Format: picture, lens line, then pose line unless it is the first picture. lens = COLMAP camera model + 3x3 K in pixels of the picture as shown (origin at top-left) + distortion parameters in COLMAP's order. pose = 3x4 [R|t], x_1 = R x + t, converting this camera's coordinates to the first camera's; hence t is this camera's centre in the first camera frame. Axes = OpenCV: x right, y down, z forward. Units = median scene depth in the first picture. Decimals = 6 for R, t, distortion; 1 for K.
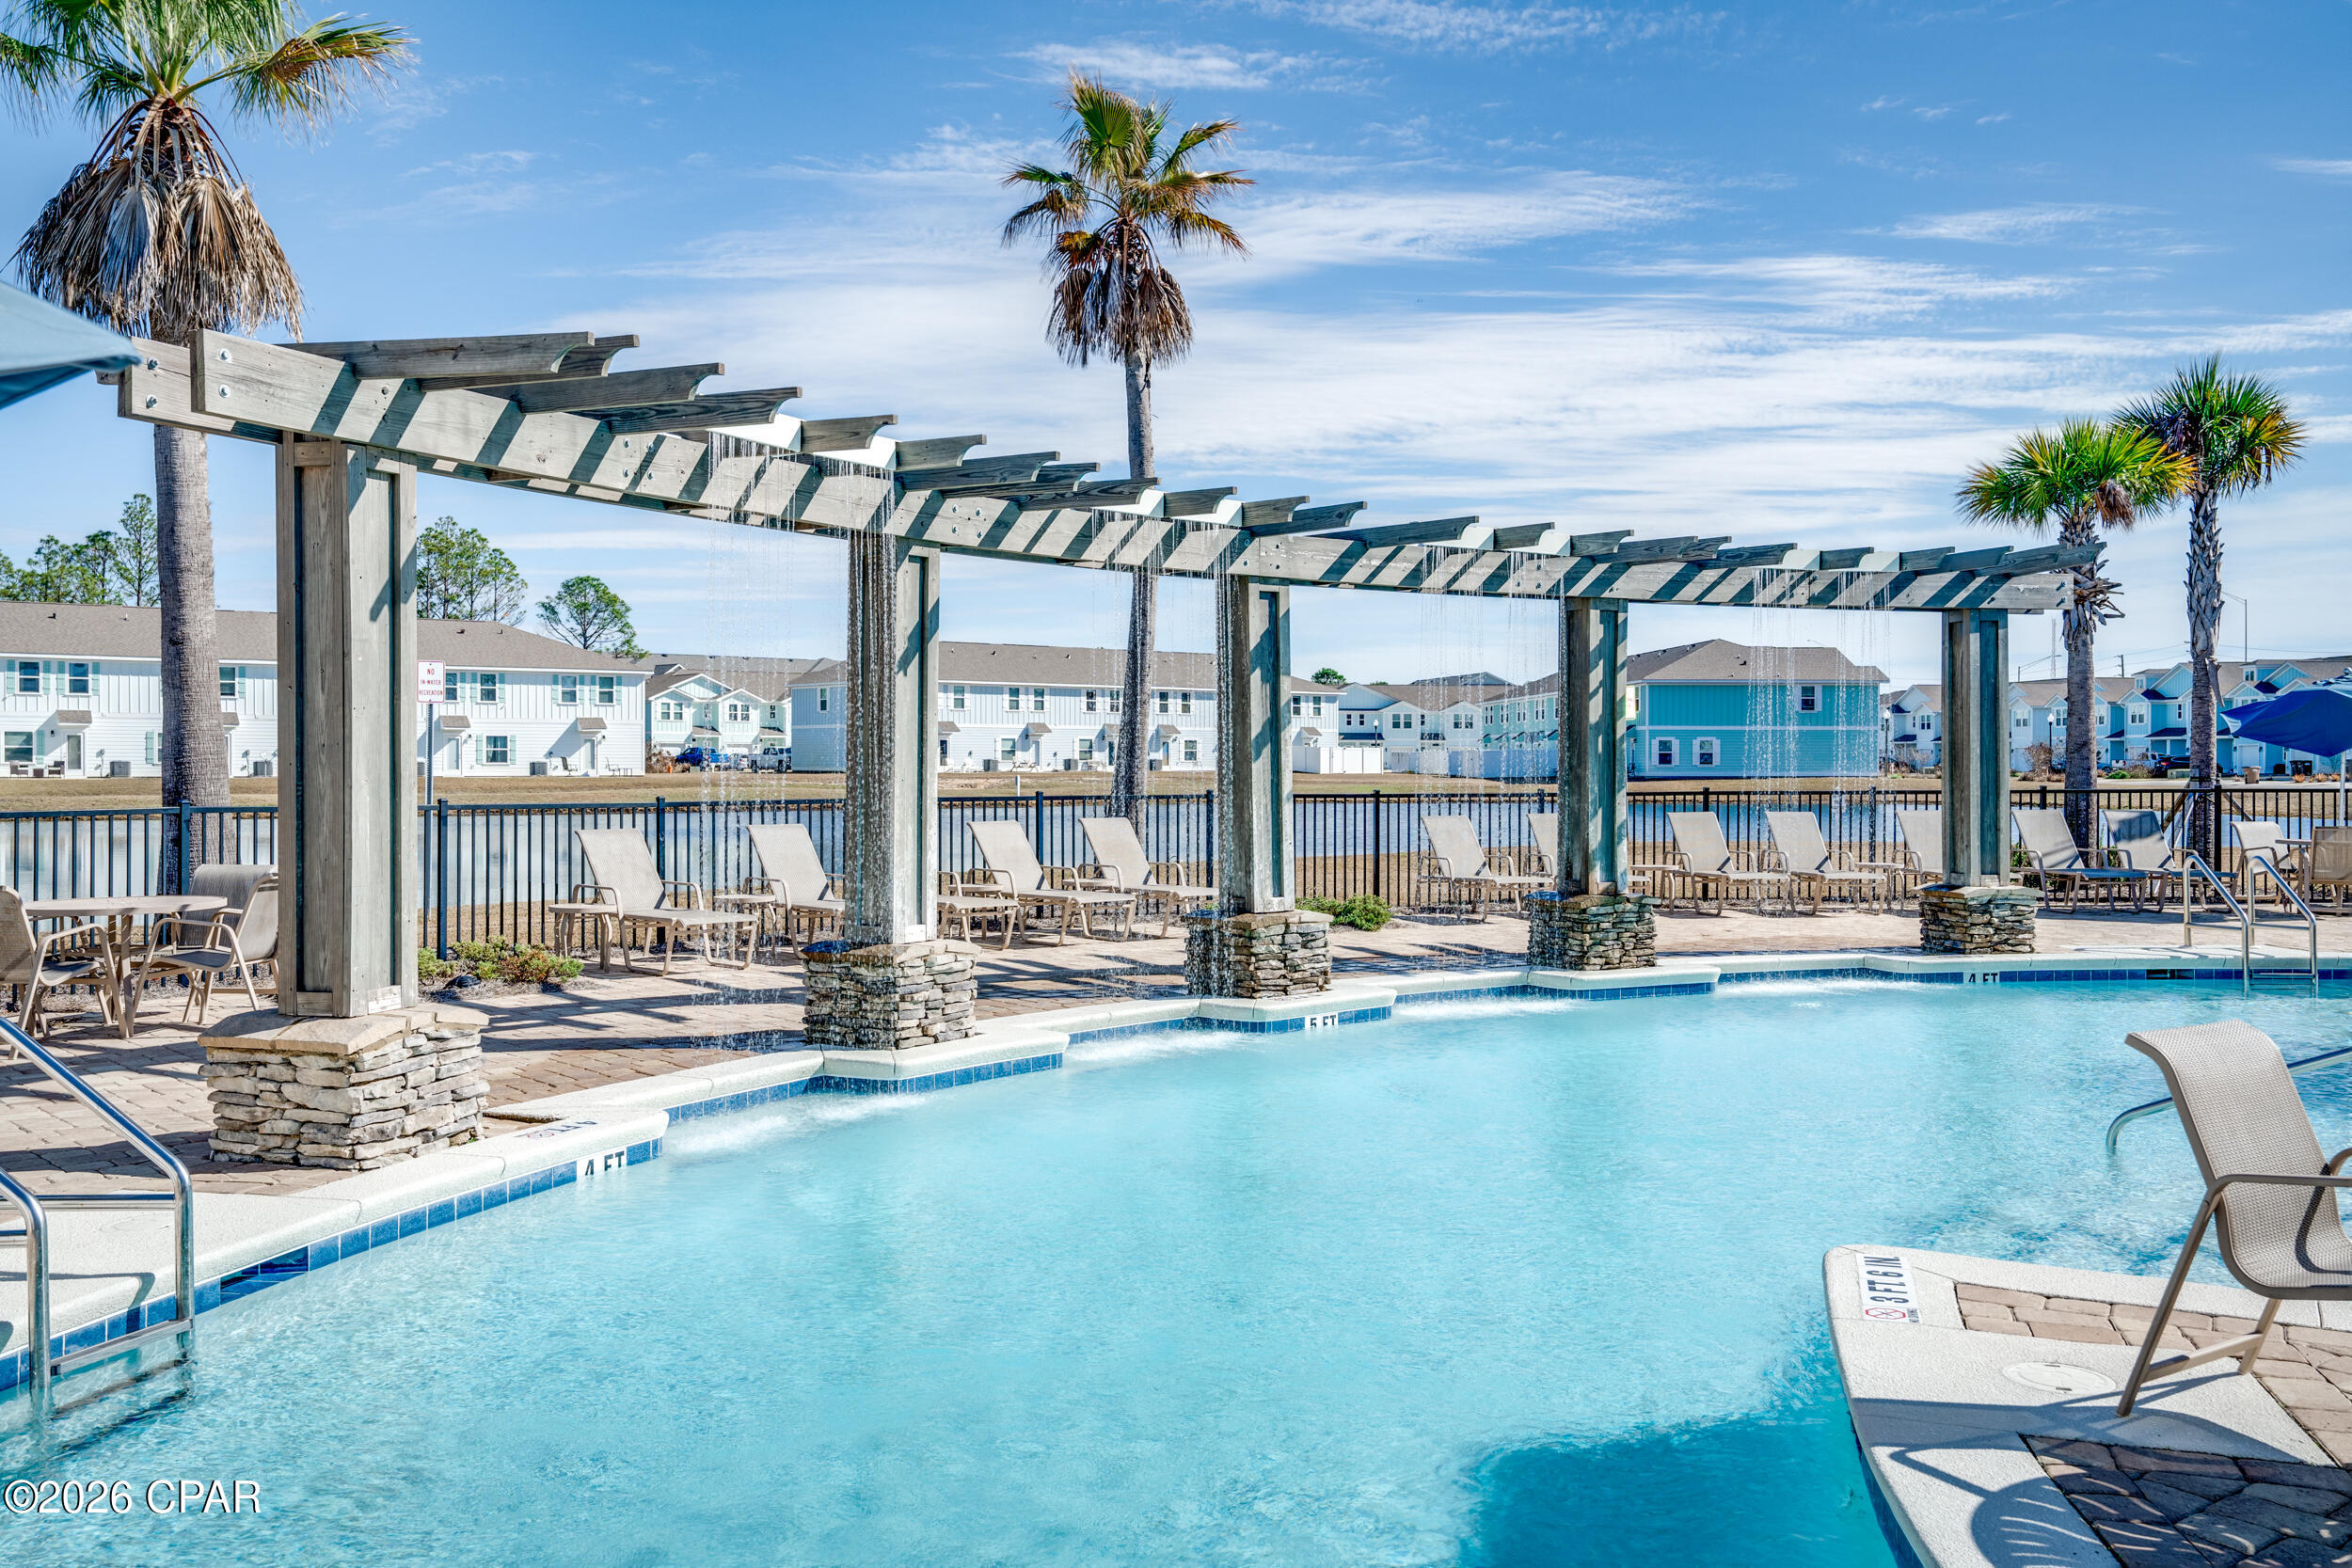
lens RADIAL K [[1975.7, 0, 1176.0], [0, 1975.7, 784.0], [0, 0, 1]] dist [0.043609, 0.009378]
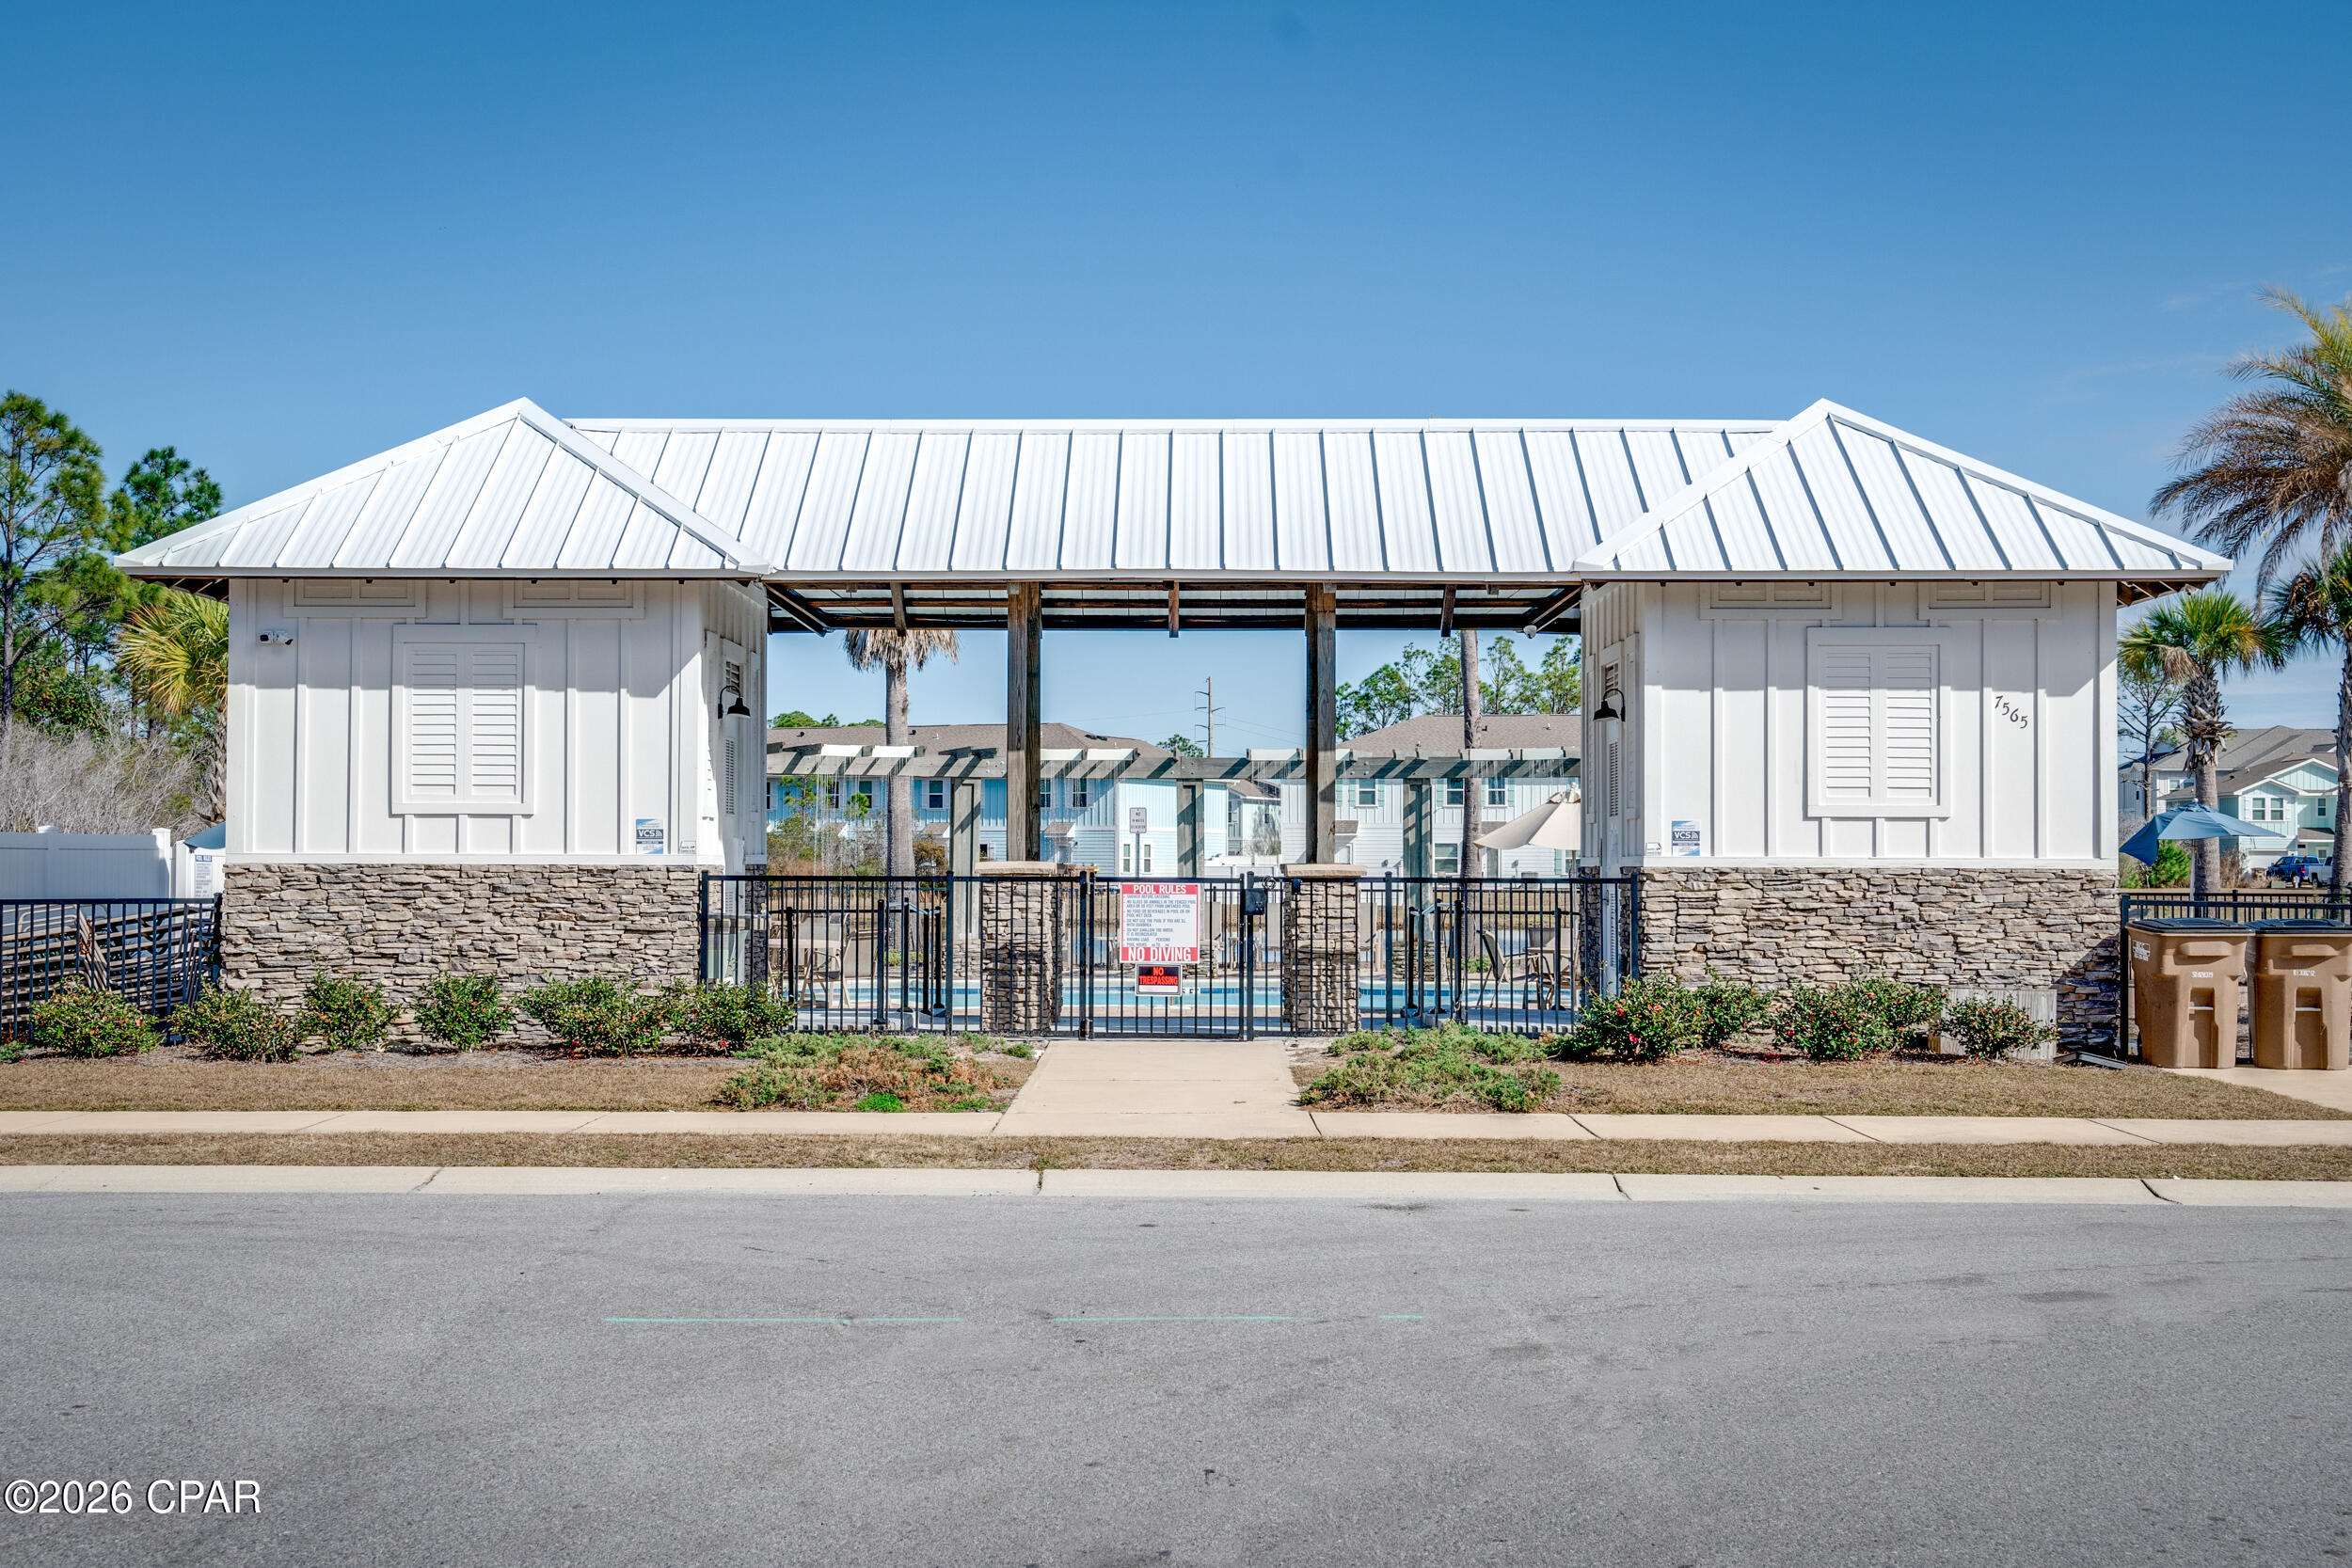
lens RADIAL K [[2716.7, 0, 1176.0], [0, 2716.7, 784.0], [0, 0, 1]] dist [-0.010424, -0.000811]
pose [[0.754589, -0.019076, -0.655921, 1.737240], [-0.010319, 0.999109, -0.040928, 0.016213], [0.656117, 0.037653, 0.753719, -1.054503]]
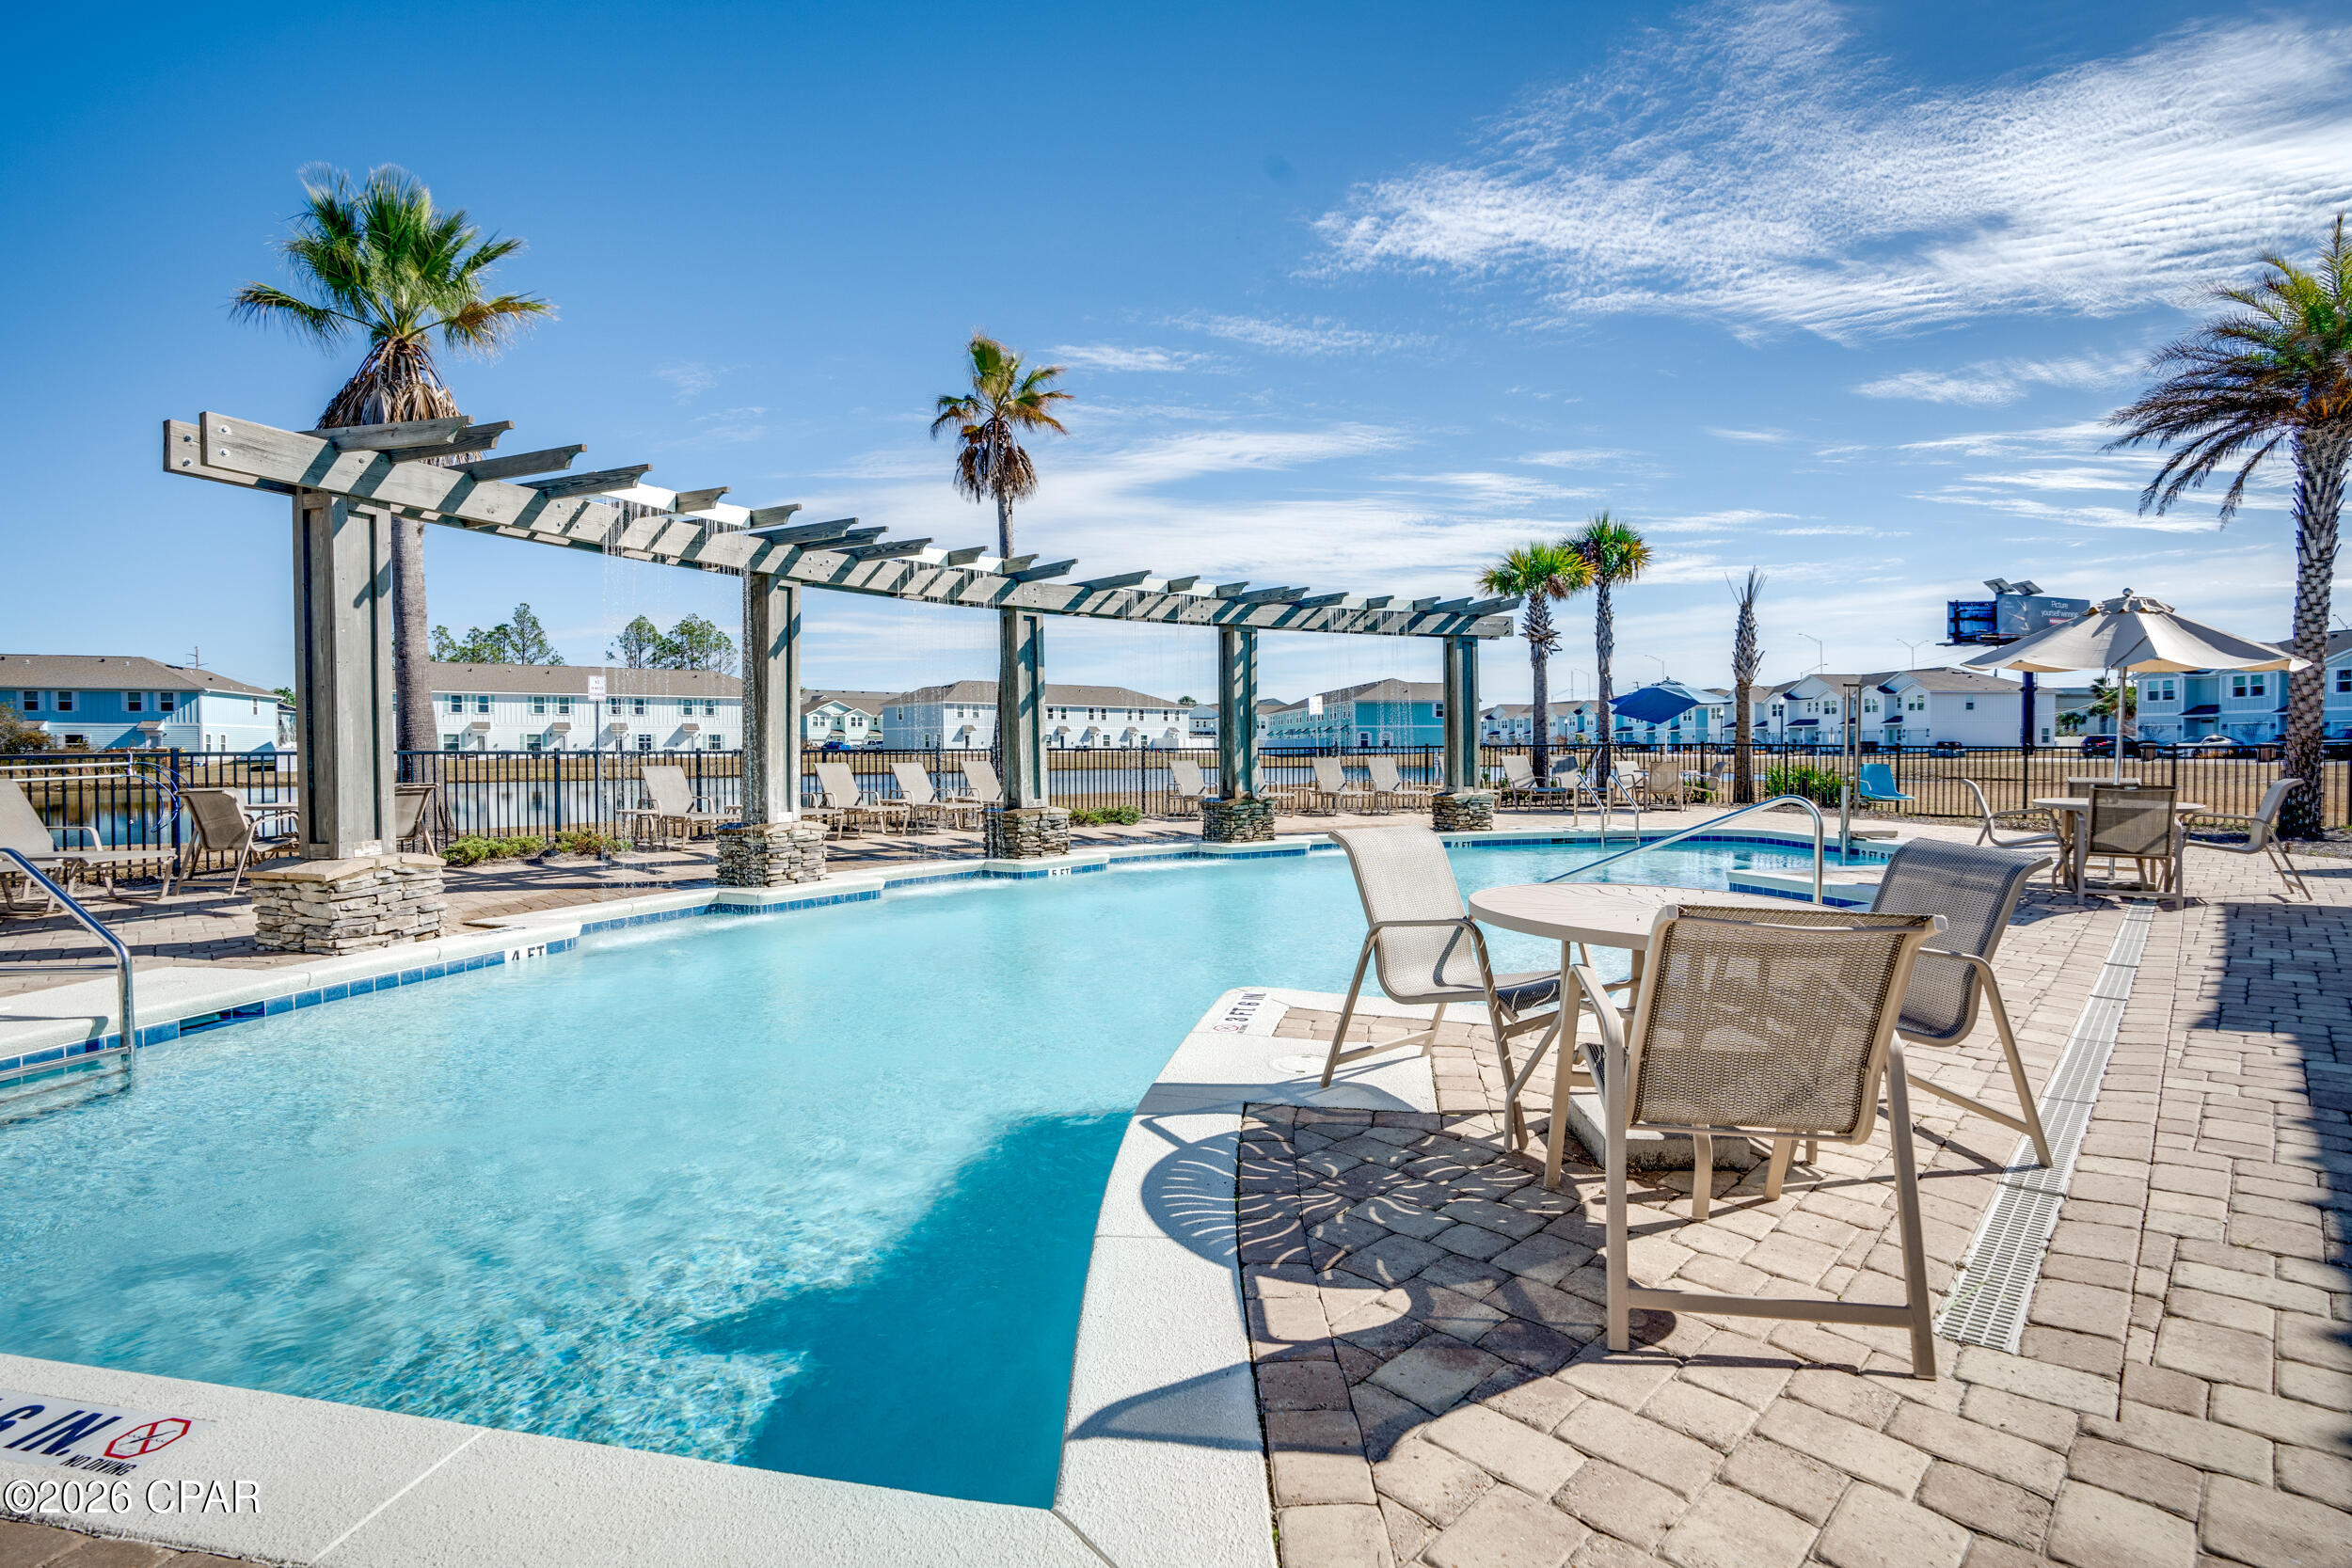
lens RADIAL K [[1087.1, 0, 1176.8], [0, 1087.1, 776.8], [0, 0, 1]] dist [-0.070689, 0.032401]
pose [[0.997967, -0.008140, 0.063203, 0.102069], [0.007234, 0.999868, 0.014536, 0.023772], [-0.063313, -0.014049, 0.997895, 0.069319]]
